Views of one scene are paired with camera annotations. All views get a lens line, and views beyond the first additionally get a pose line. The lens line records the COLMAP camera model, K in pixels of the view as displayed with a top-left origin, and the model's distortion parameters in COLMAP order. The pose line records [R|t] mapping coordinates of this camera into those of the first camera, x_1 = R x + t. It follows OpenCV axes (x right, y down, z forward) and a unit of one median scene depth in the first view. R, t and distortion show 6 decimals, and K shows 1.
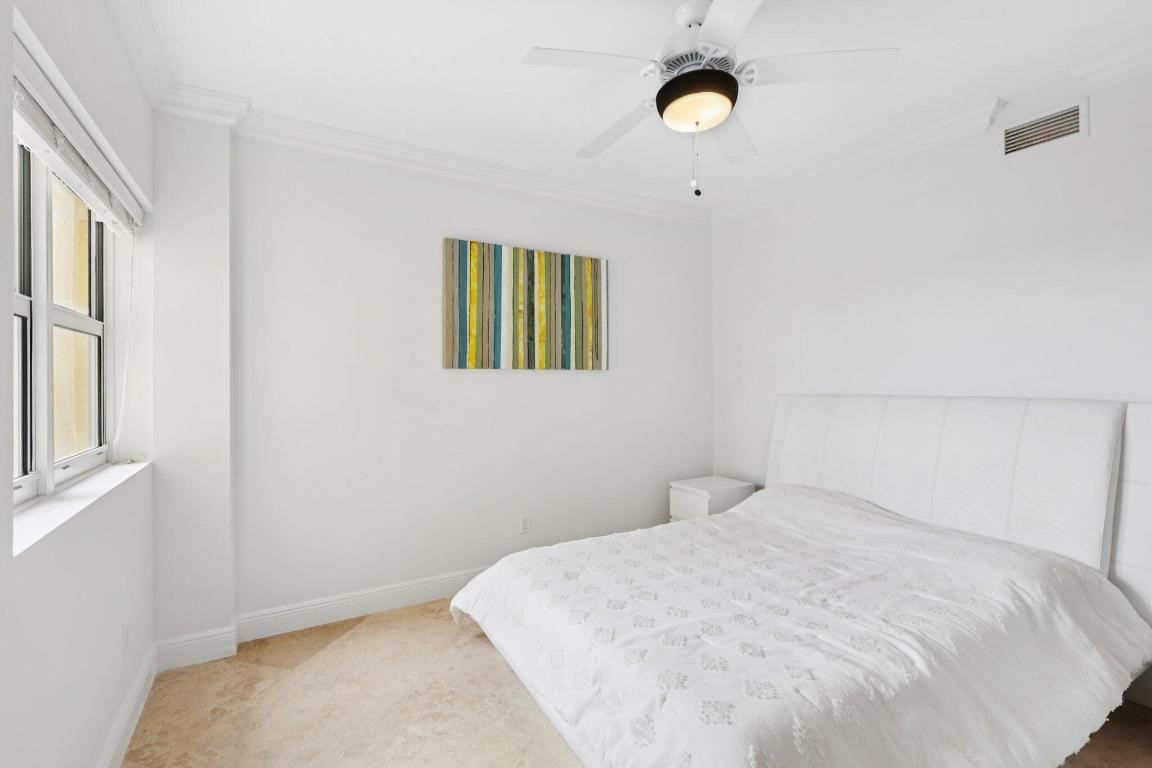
lens RADIAL K [[523.8, 0, 572.8], [0, 523.8, 381.7], [0, 0, 1]] dist [0.001359, 0.000193]
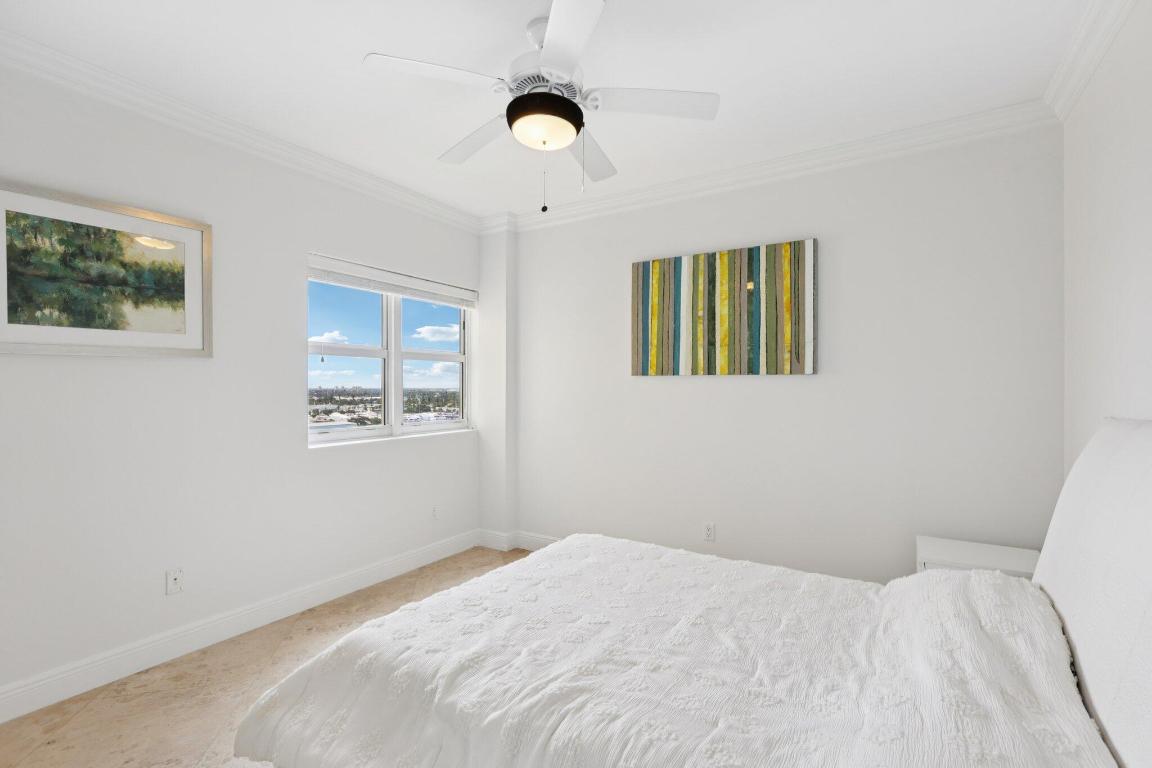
lens RADIAL K [[523.8, 0, 572.8], [0, 523.8, 381.7], [0, 0, 1]] dist [0.001359, 0.000193]
pose [[0.466067, -0.001200, -0.884749, 0.690016], [-0.003770, 0.999987, -0.003342, -0.007462], [0.884741, 0.004894, 0.466056, 0.328529]]
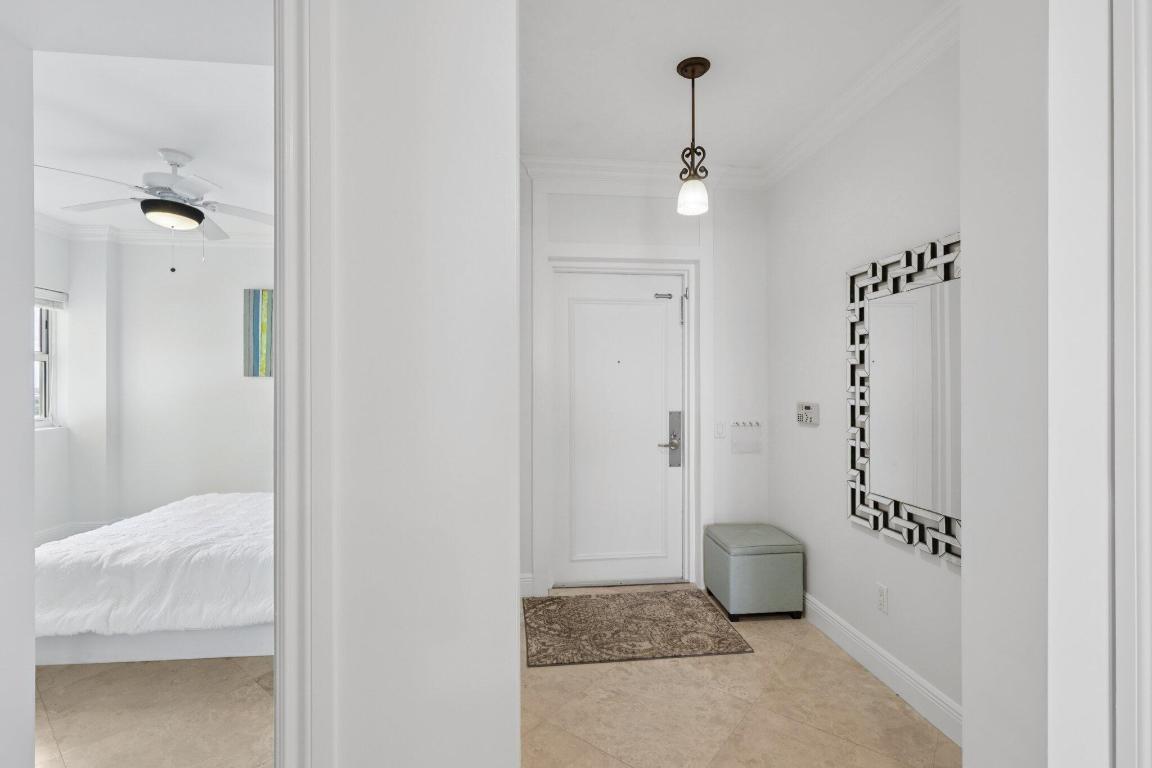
lens RADIAL K [[511.2, 0, 578.6], [0, 511.2, 384.7], [0, 0, 1]] dist [-0.000089, 0.000292]
pose [[0.919508, 0.004862, -0.393041, 1.160299], [-0.003516, 0.999985, 0.004145, -0.010623], [0.393055, -0.002430, 0.919512, 0.028414]]
